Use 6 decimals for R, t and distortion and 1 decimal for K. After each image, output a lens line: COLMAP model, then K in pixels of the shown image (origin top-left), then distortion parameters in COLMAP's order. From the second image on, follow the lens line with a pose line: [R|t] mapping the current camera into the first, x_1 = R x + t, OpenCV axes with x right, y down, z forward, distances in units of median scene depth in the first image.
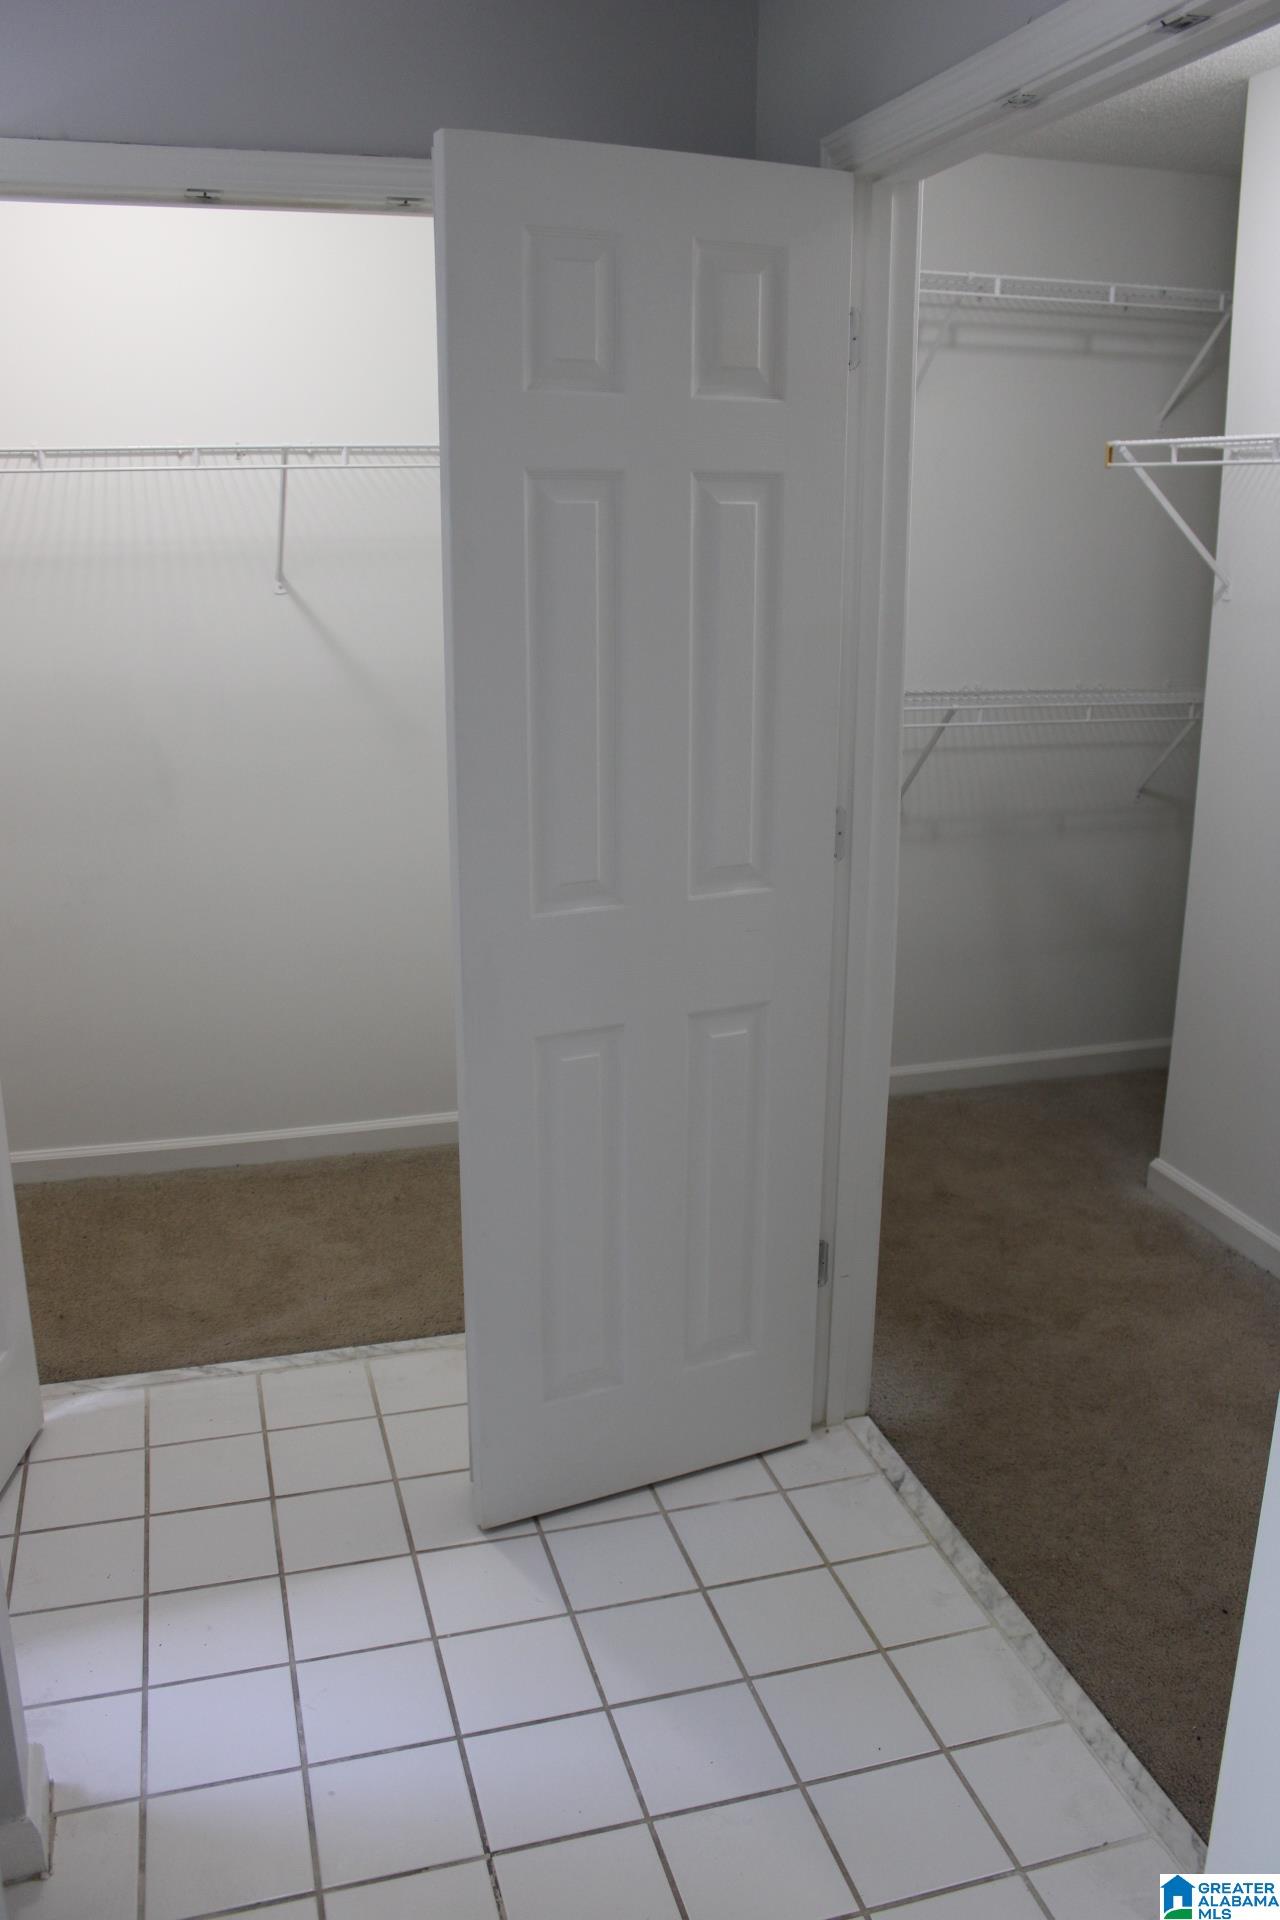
lens RADIAL K [[1582.8, 0, 645.1], [0, 1582.8, 950.6], [0, 0, 1]] dist [-0.157761, 0.111770]
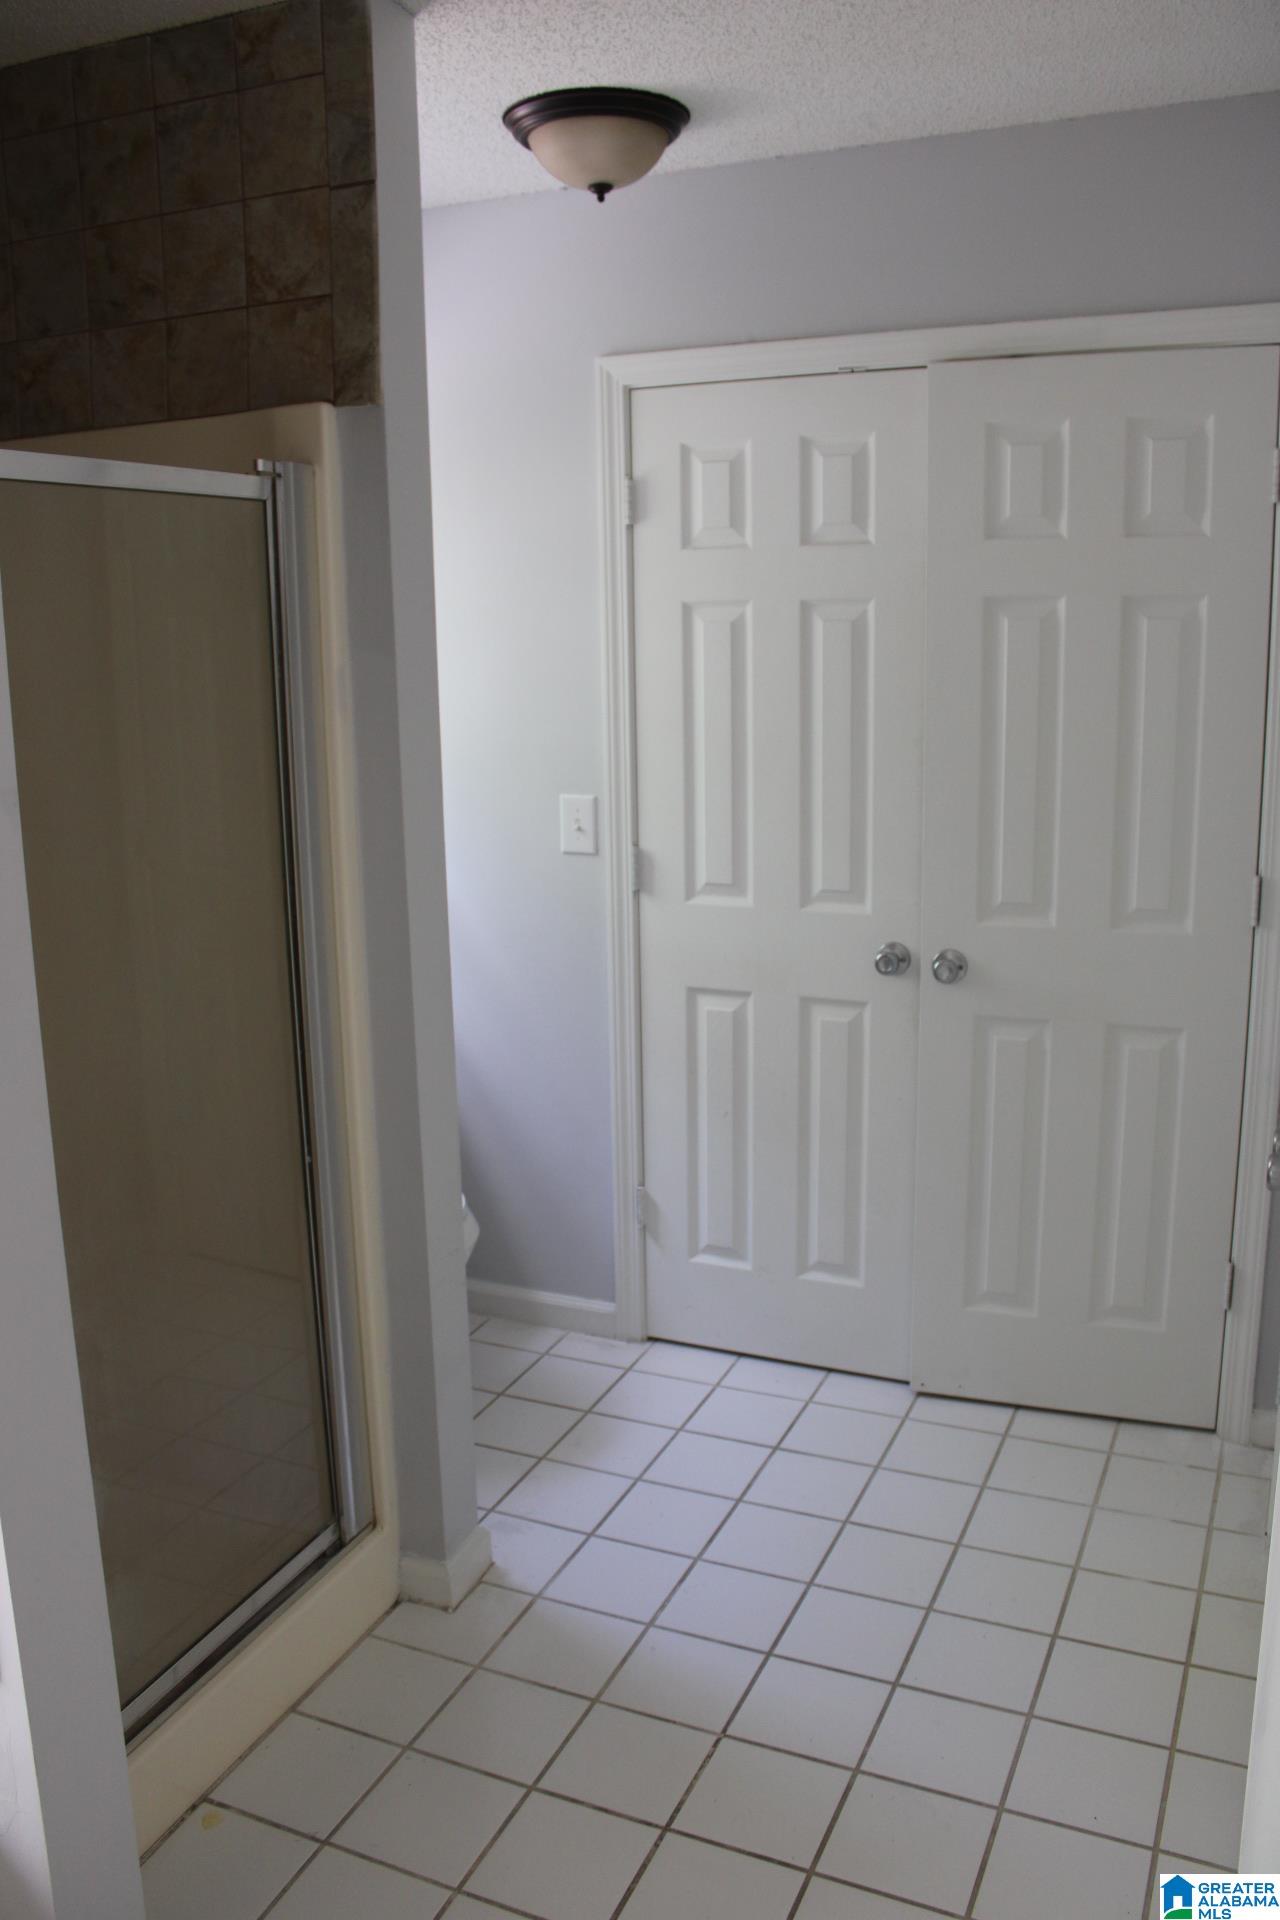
lens RADIAL K [[1582.8, 0, 638.9], [0, 1582.8, 962.8], [0, 0, 1]] dist [-0.157761, 0.111770]
pose [[0.762234, 0.123790, -0.635355, 0.516122], [-0.157750, 0.987474, 0.003142, -0.000752], [0.627785, 0.097832, 0.772214, -0.035990]]
